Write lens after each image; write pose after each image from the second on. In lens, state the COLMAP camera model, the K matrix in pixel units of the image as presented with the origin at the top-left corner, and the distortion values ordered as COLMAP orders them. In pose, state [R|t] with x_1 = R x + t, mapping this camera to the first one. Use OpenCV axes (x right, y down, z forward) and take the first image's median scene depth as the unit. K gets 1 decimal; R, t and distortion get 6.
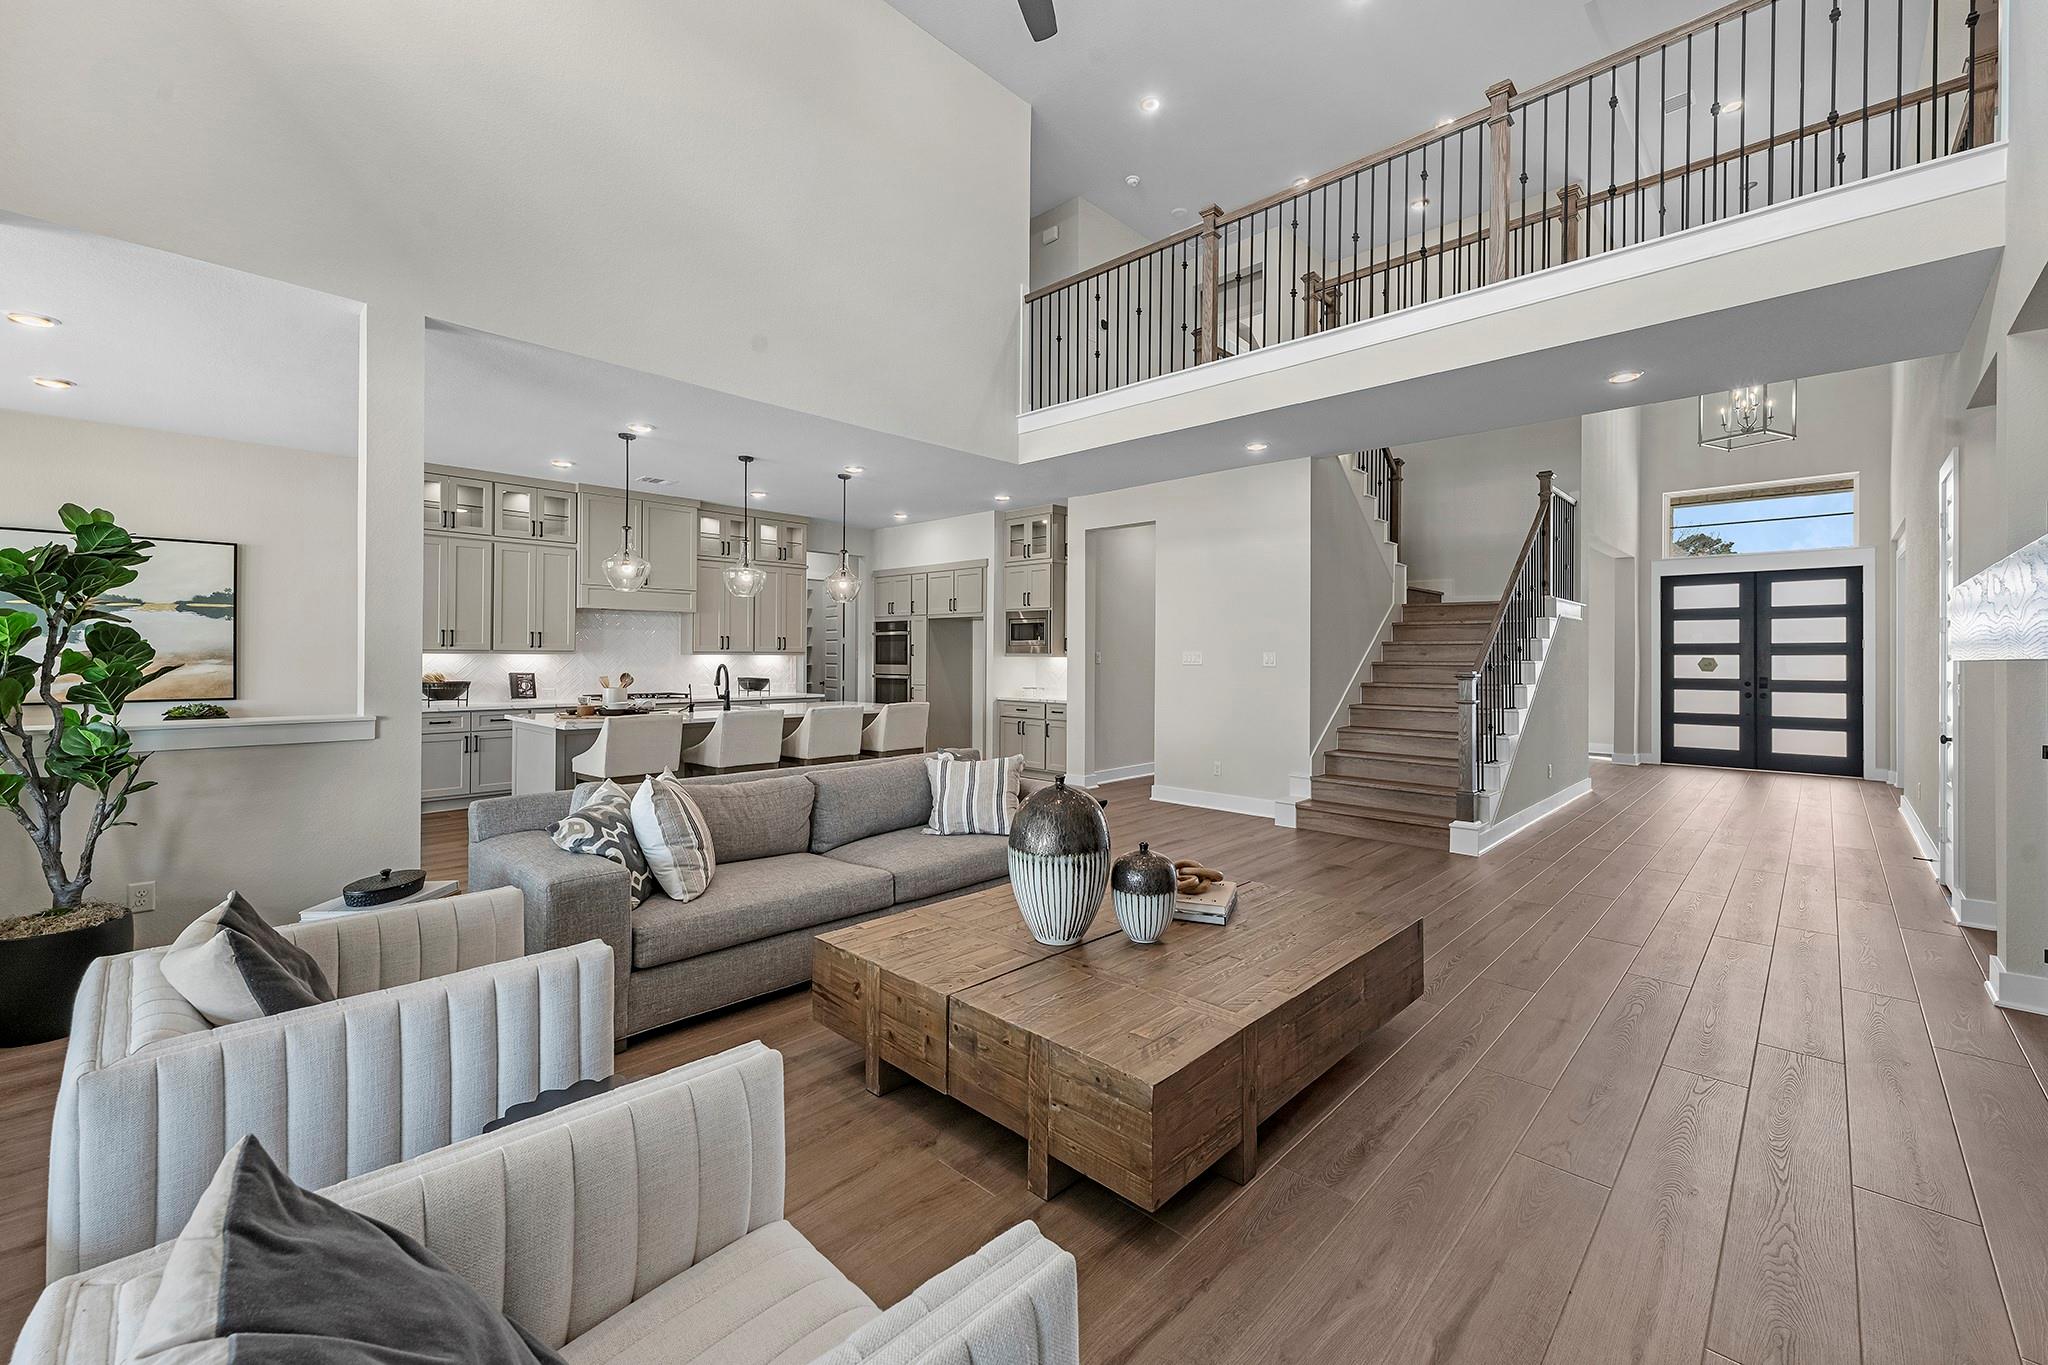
lens RADIAL K [[832.5, 0, 1021.0], [0, 832.5, 629.8], [0, 0, 1]] dist [0.005076, 0.000658]
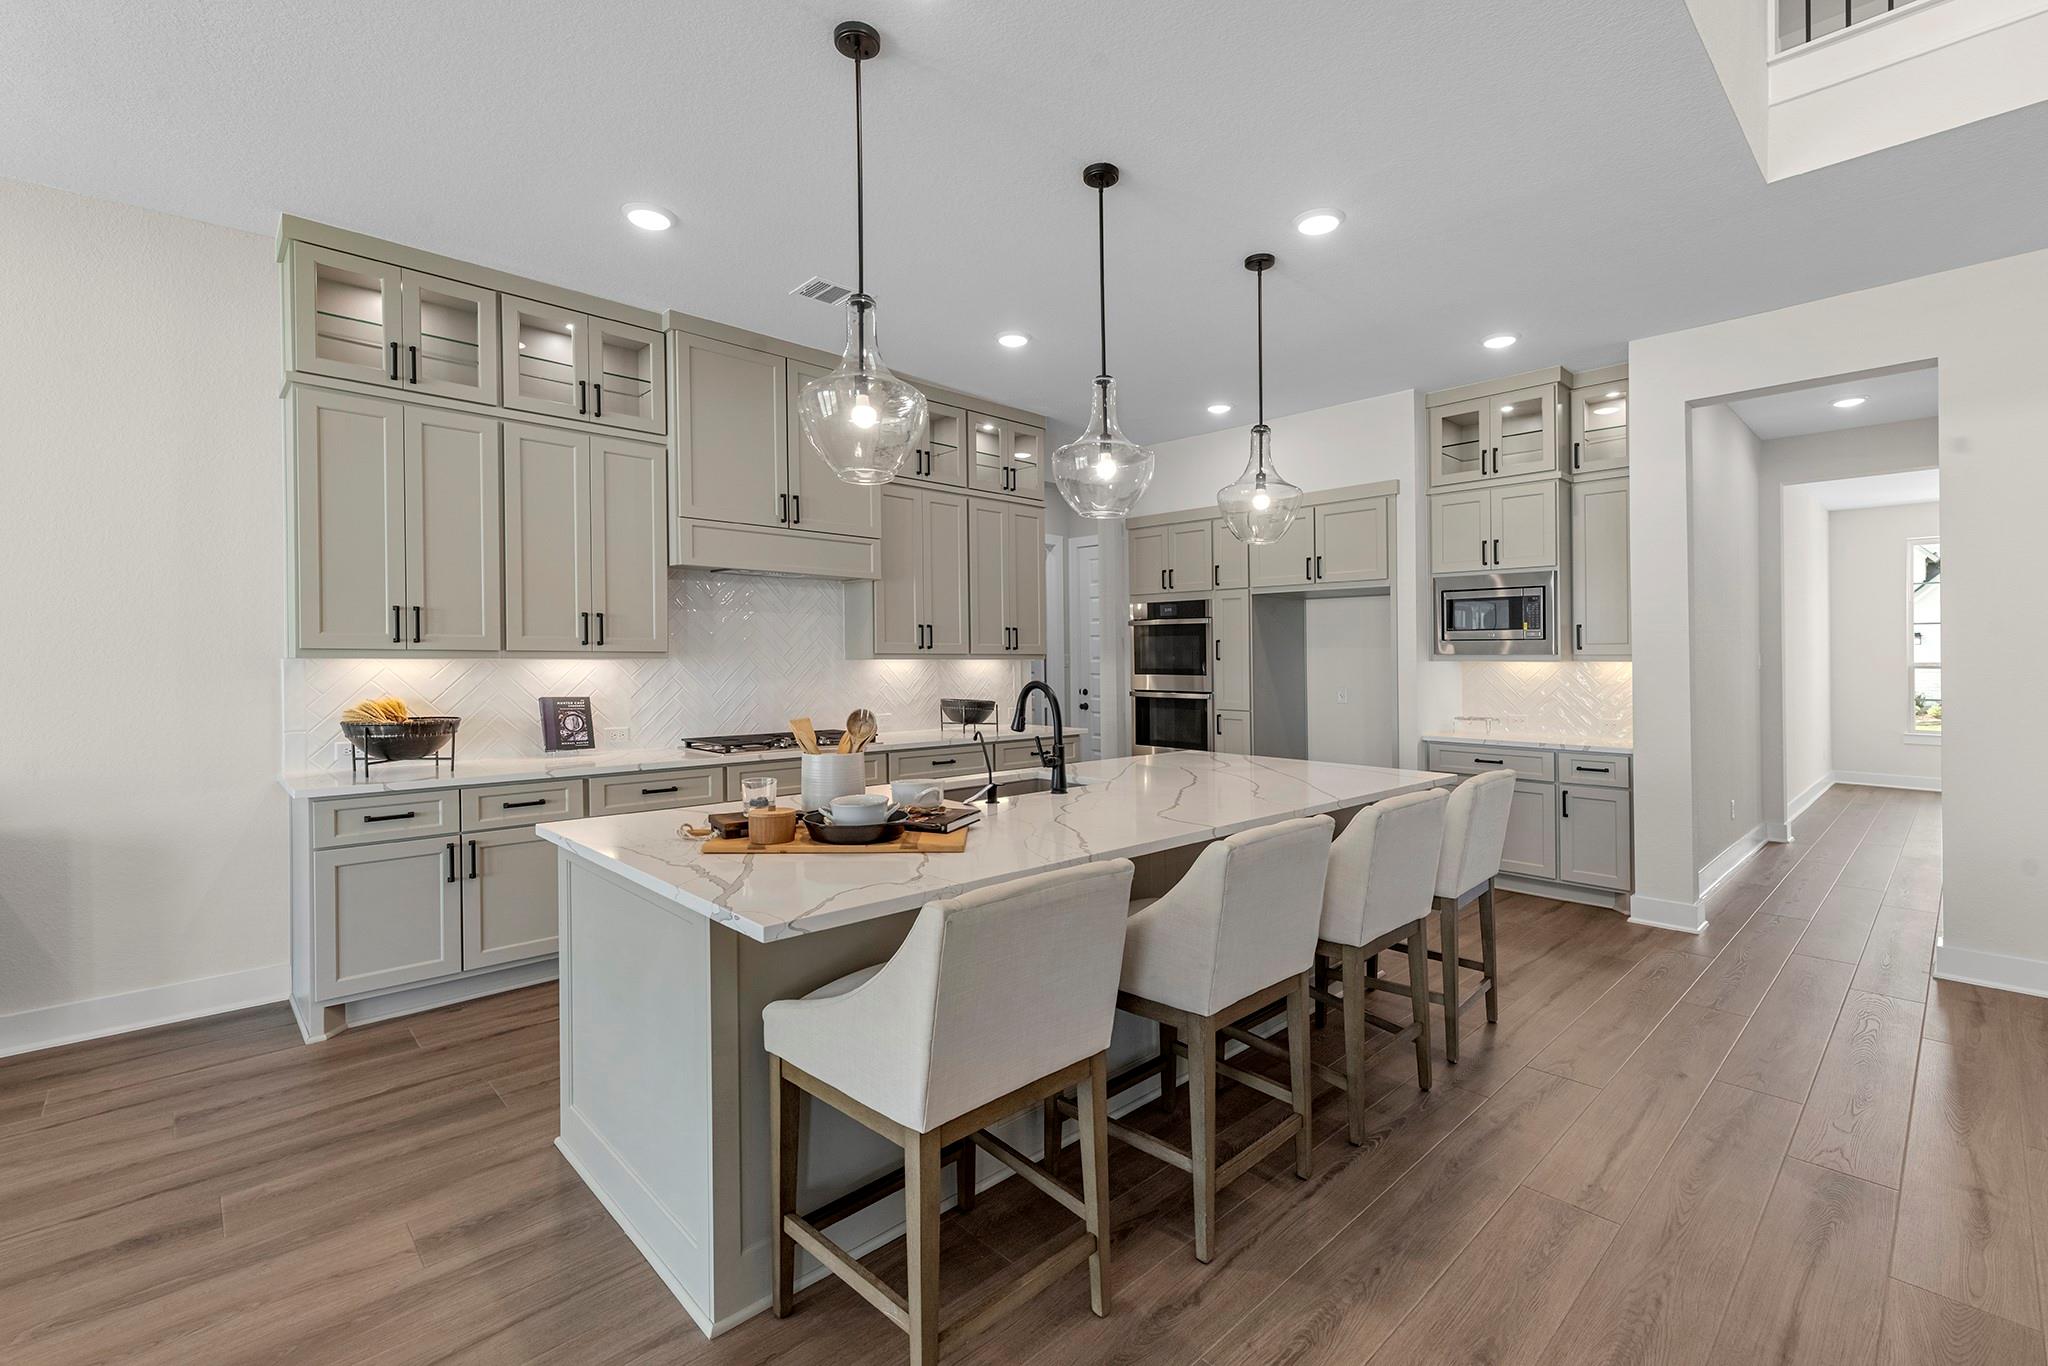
lens RADIAL K [[888.6, 0, 1027.3], [0, 888.6, 655.5], [0, 0, 1]] dist [0.012517, -0.001375]
pose [[0.999095, -0.003289, -0.042405, -0.275412], [0.004444, 0.999621, 0.027181, 0.012671], [0.042299, -0.027345, 0.998731, 0.441761]]
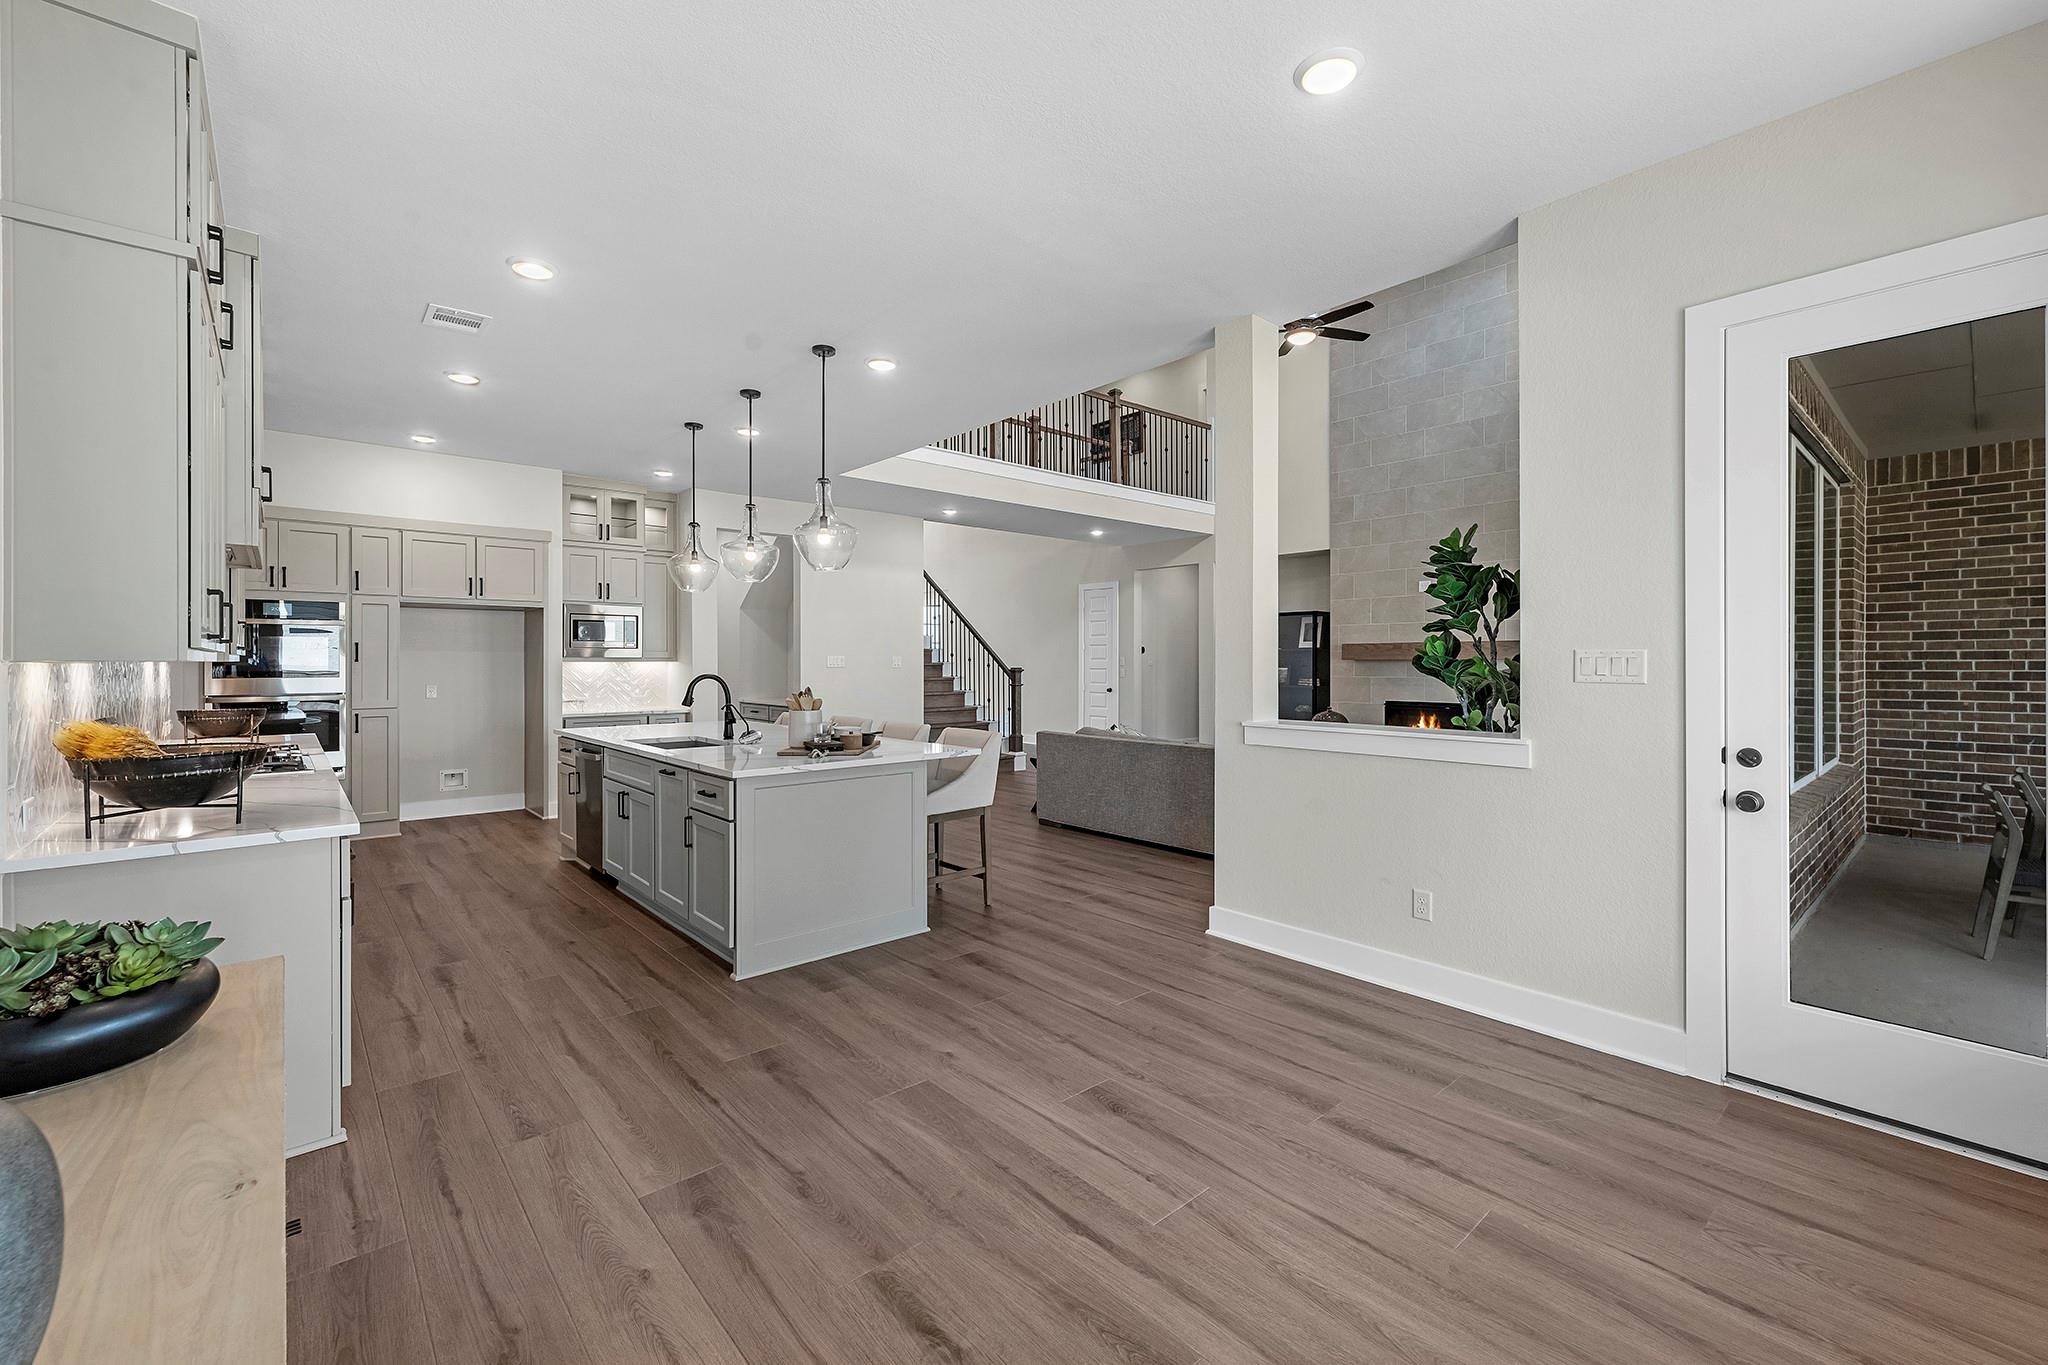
lens RADIAL K [[832.5, 0, 1029.7], [0, 832.5, 664.6], [0, 0, 1]] dist [0.005076, 0.000658]
pose [[0.075998, -0.009709, 0.997061, -0.816465], [-0.028827, 0.999513, 0.011931, 0.013966], [-0.996691, -0.029649, 0.075681, 0.546947]]
